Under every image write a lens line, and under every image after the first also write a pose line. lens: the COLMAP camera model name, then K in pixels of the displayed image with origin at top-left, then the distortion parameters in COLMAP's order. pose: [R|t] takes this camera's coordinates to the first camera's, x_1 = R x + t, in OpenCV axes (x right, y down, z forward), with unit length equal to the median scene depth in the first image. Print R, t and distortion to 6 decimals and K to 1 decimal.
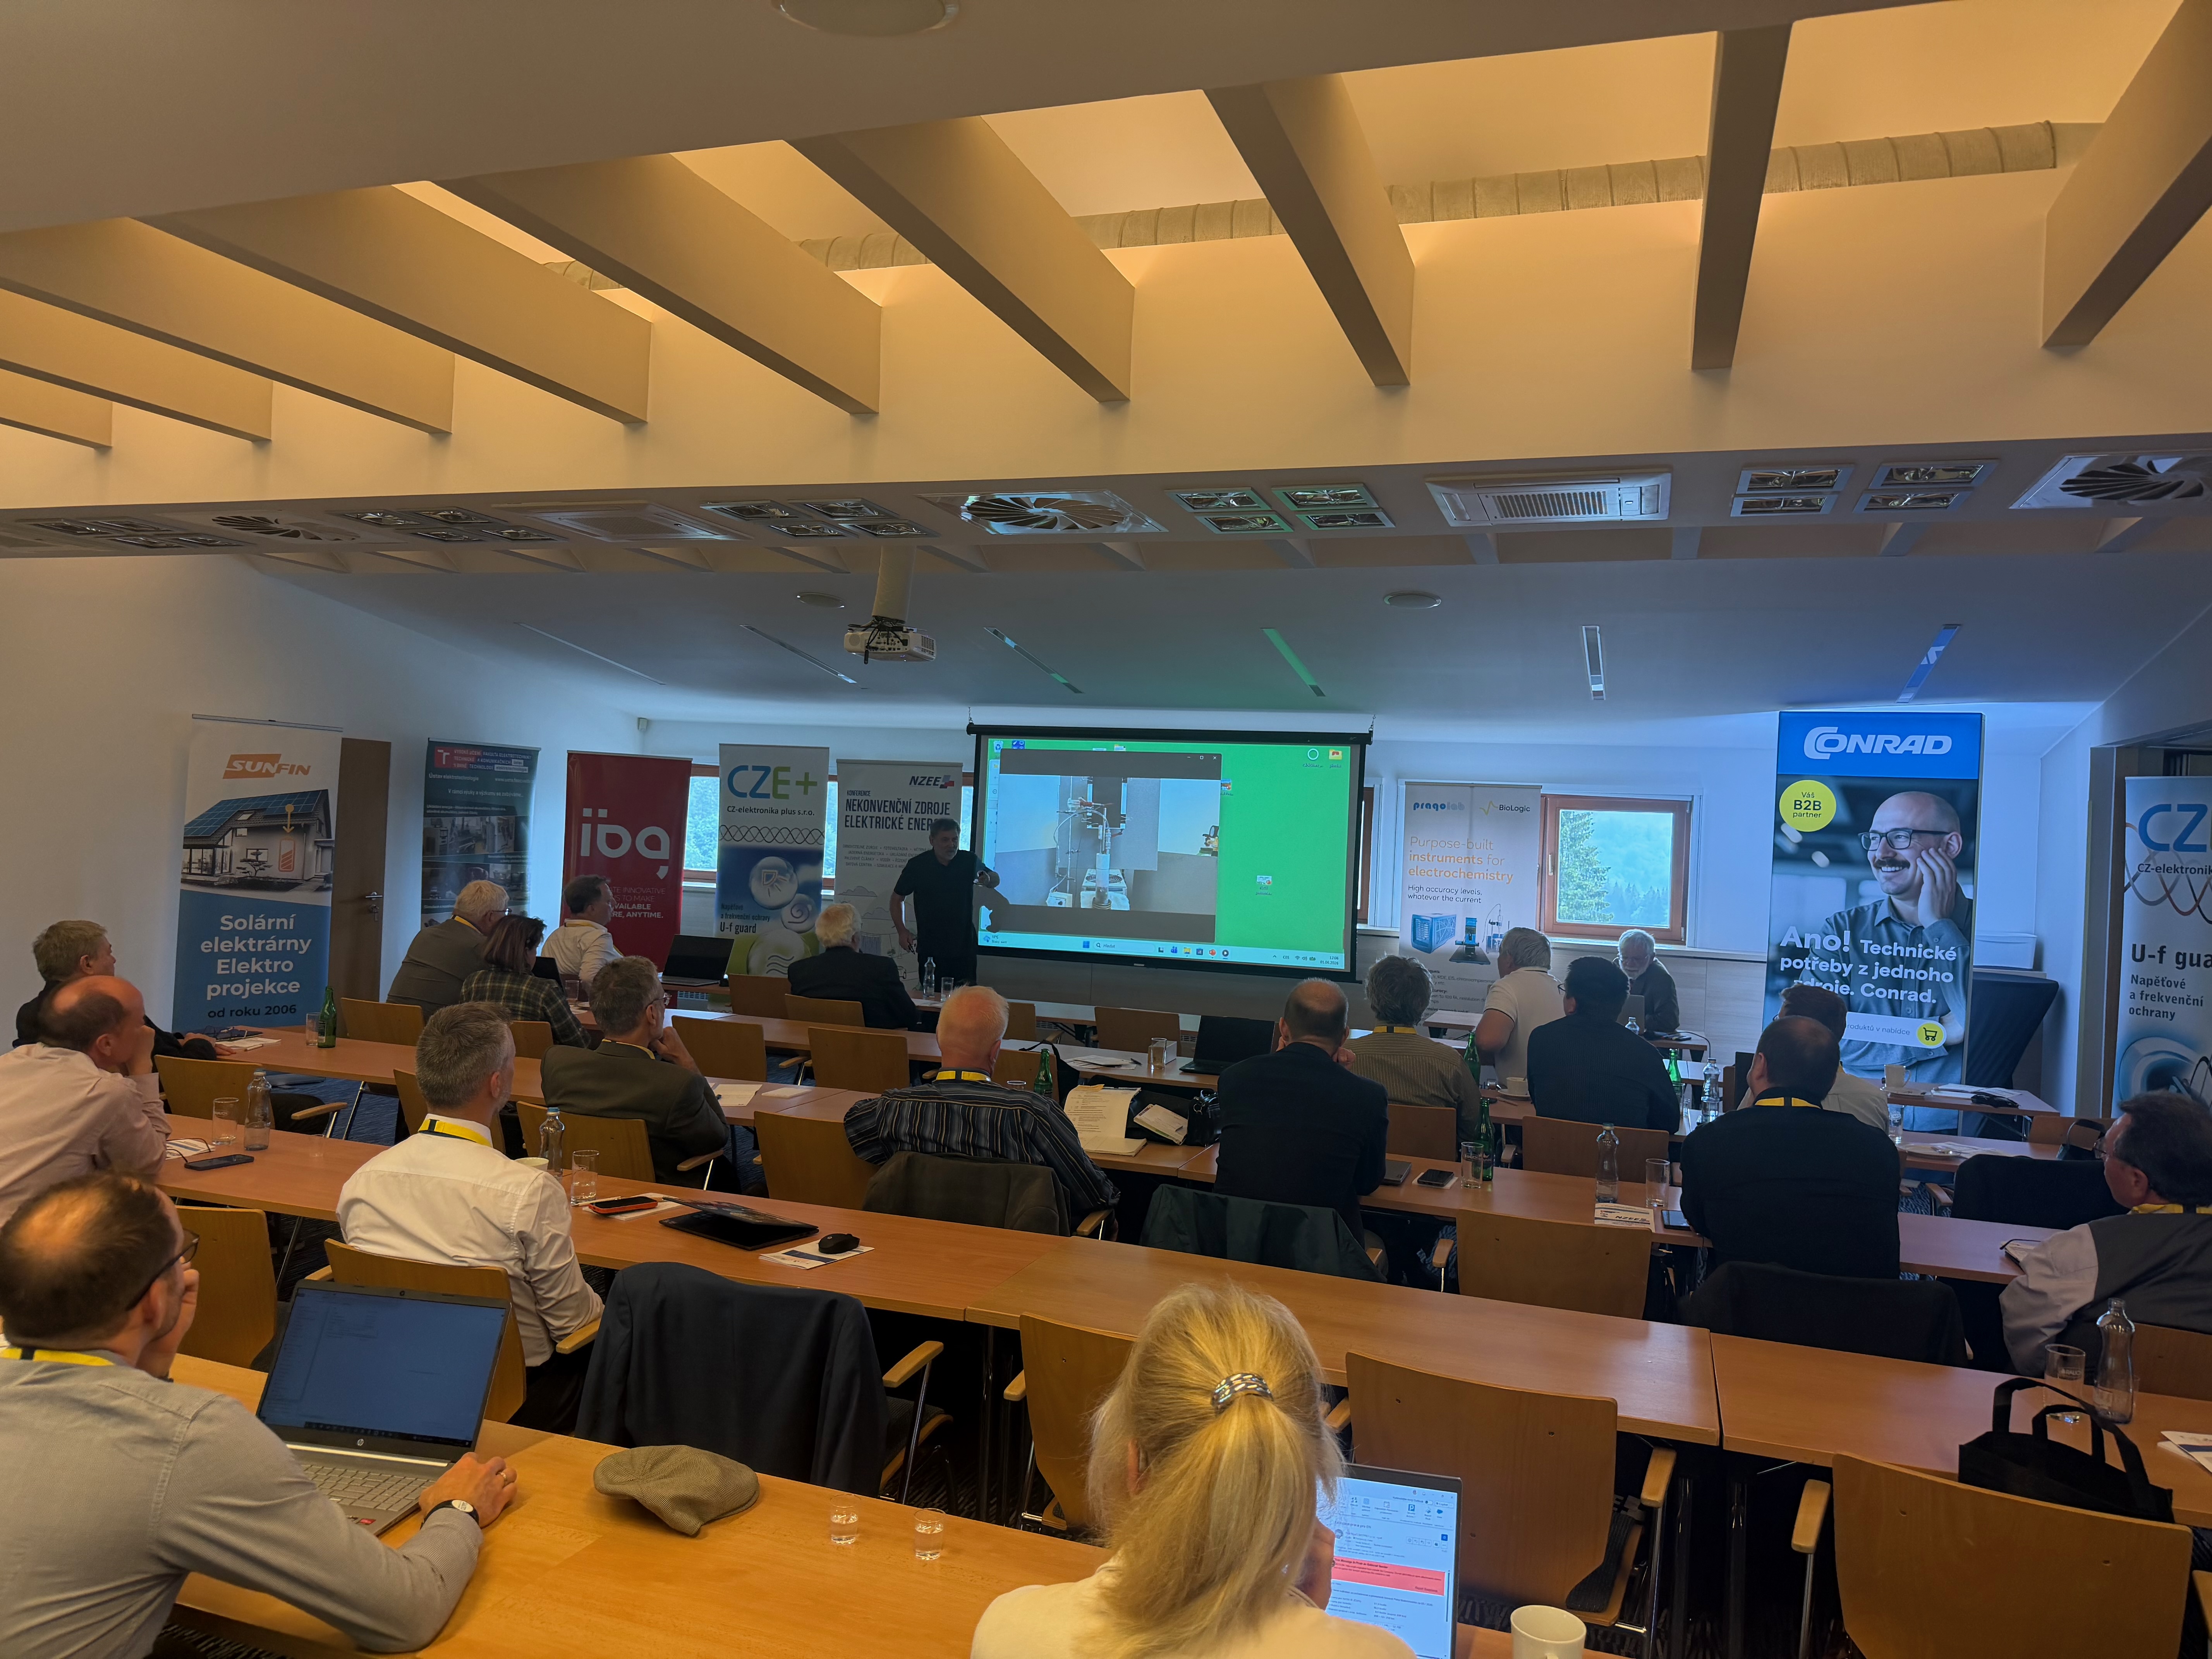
lens RADIAL K [[1580.5, 0, 1100.6], [0, 1580.5, 815.6], [0, 0, 1]] dist [0.023569, -0.026892]
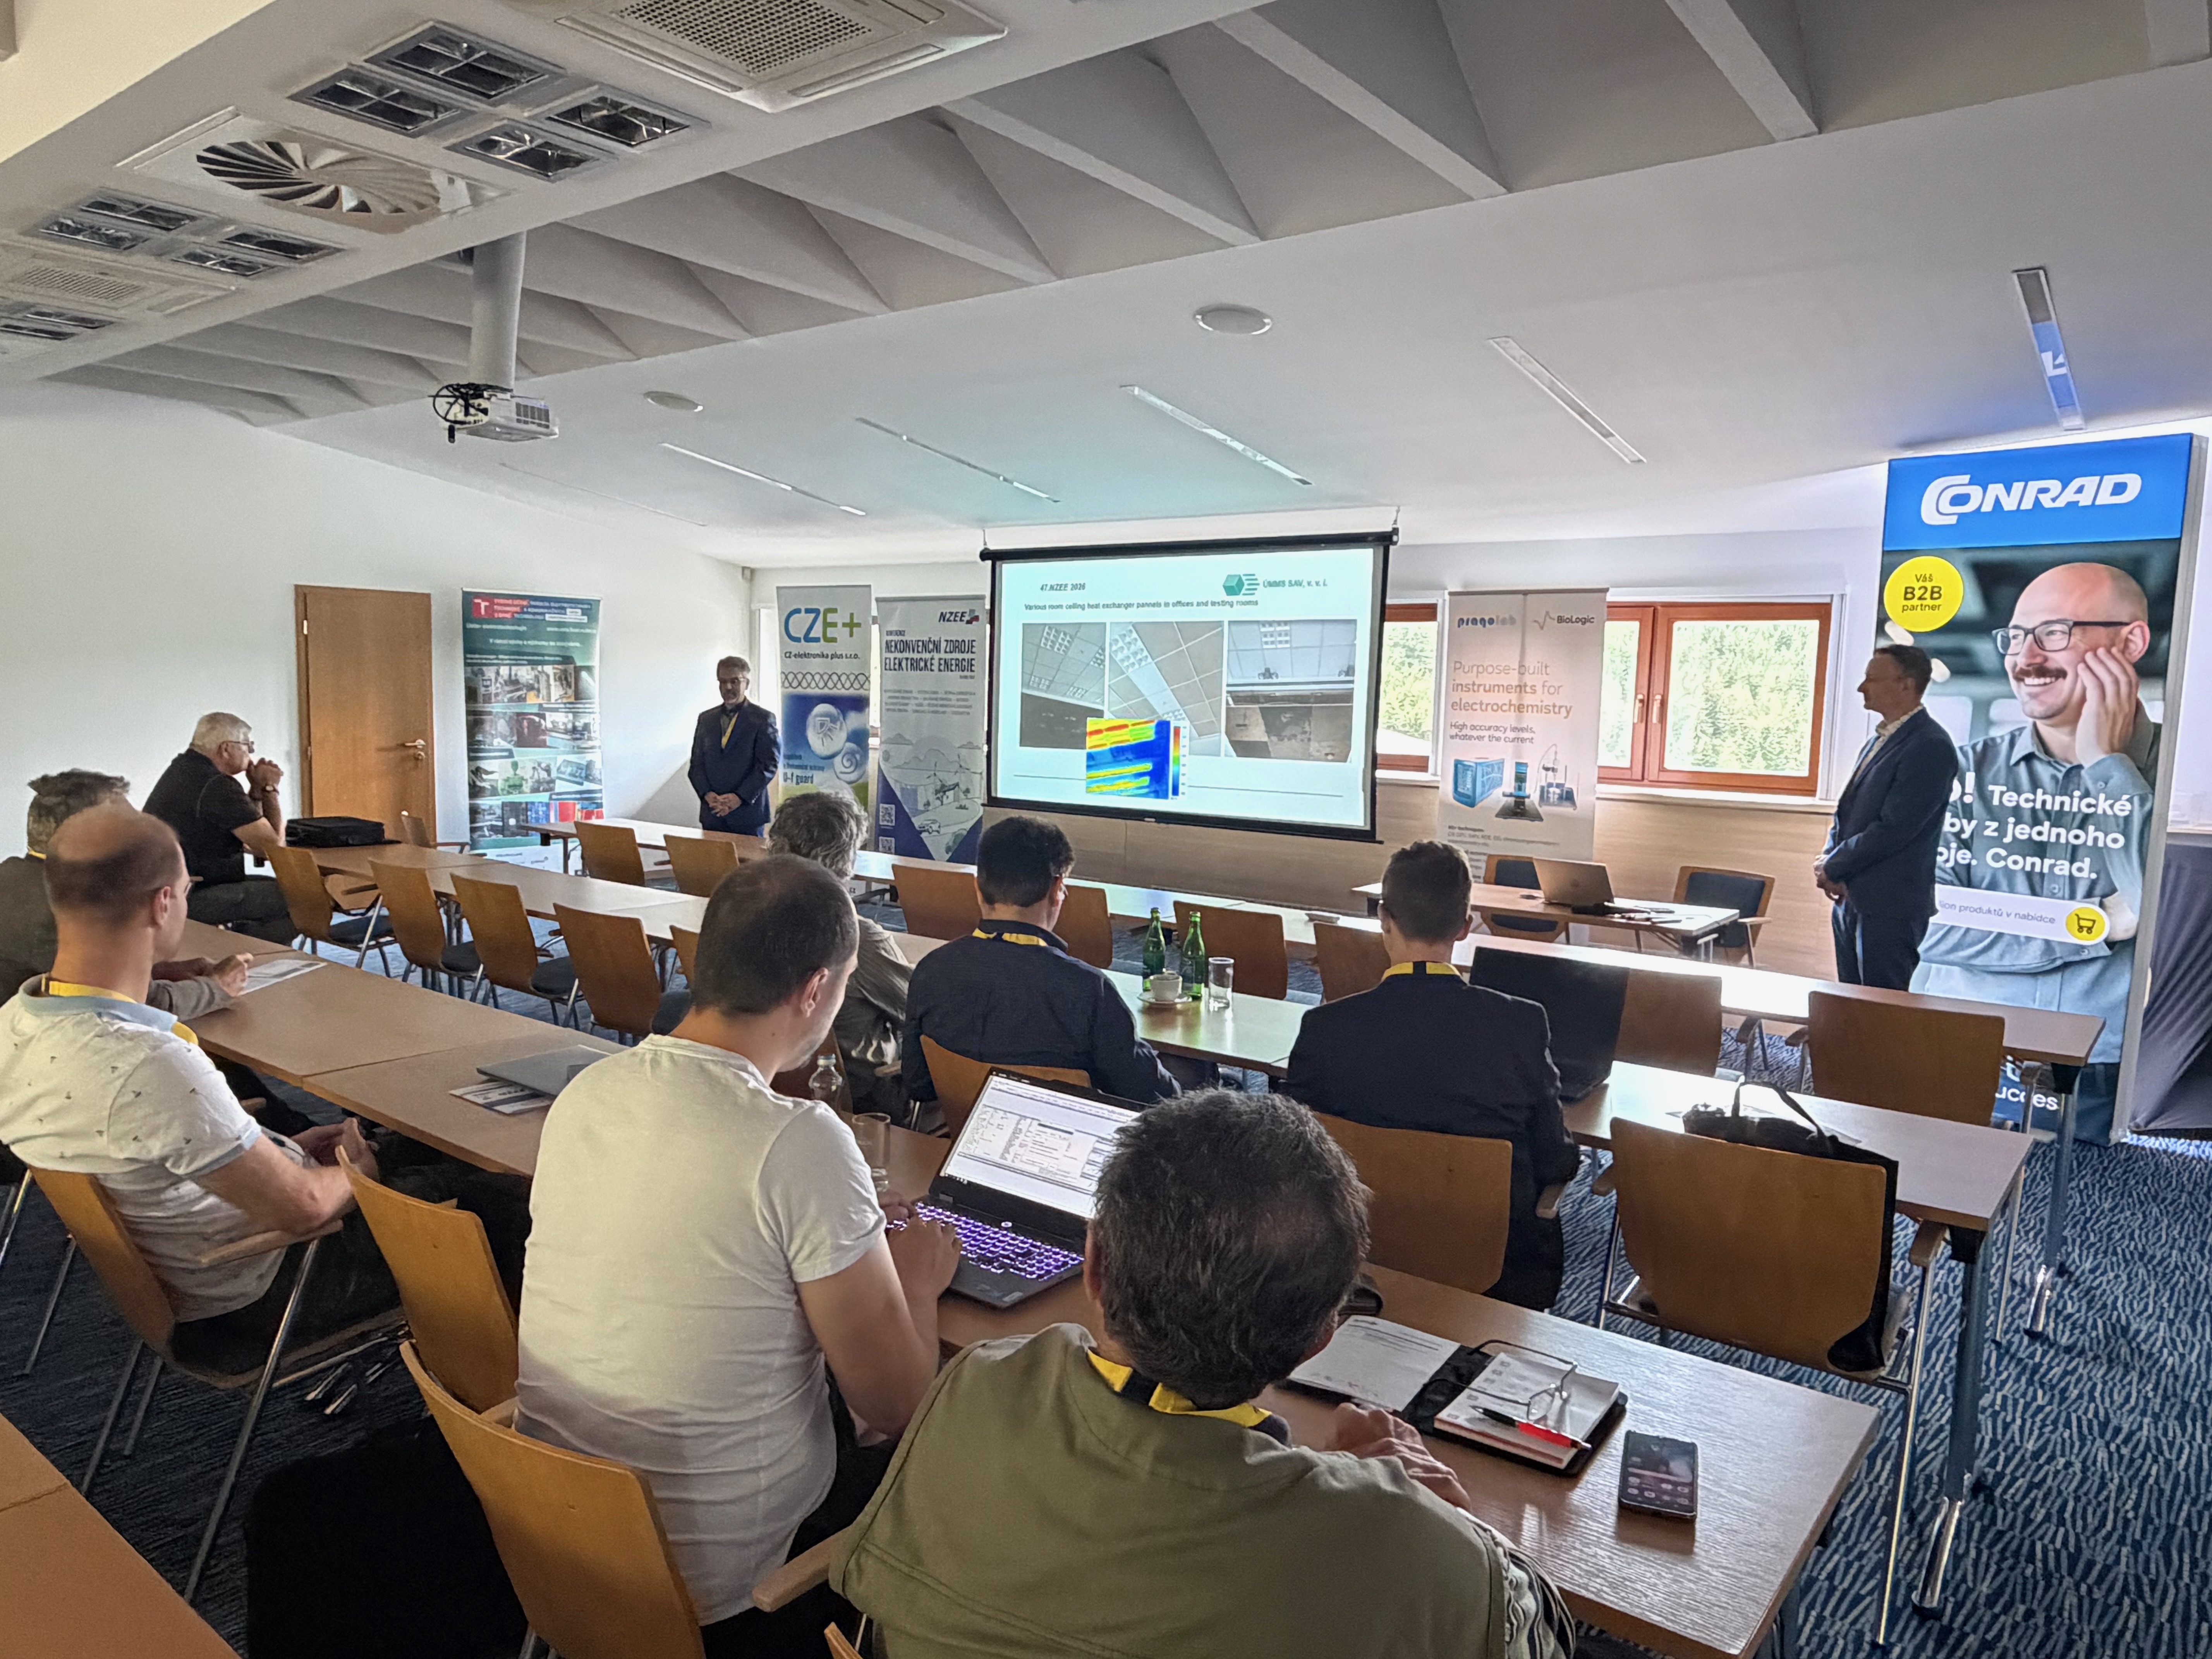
lens RADIAL K [[1476.8, 0, 1101.7], [0, 1476.8, 840.3], [0, 0, 1]] dist [0.012997, -0.003481]
pose [[0.947872, 0.013637, -0.318360, 0.314012], [0.018770, 0.994960, 0.098503, 0.030585], [0.318098, -0.099343, 0.942838, 0.261845]]
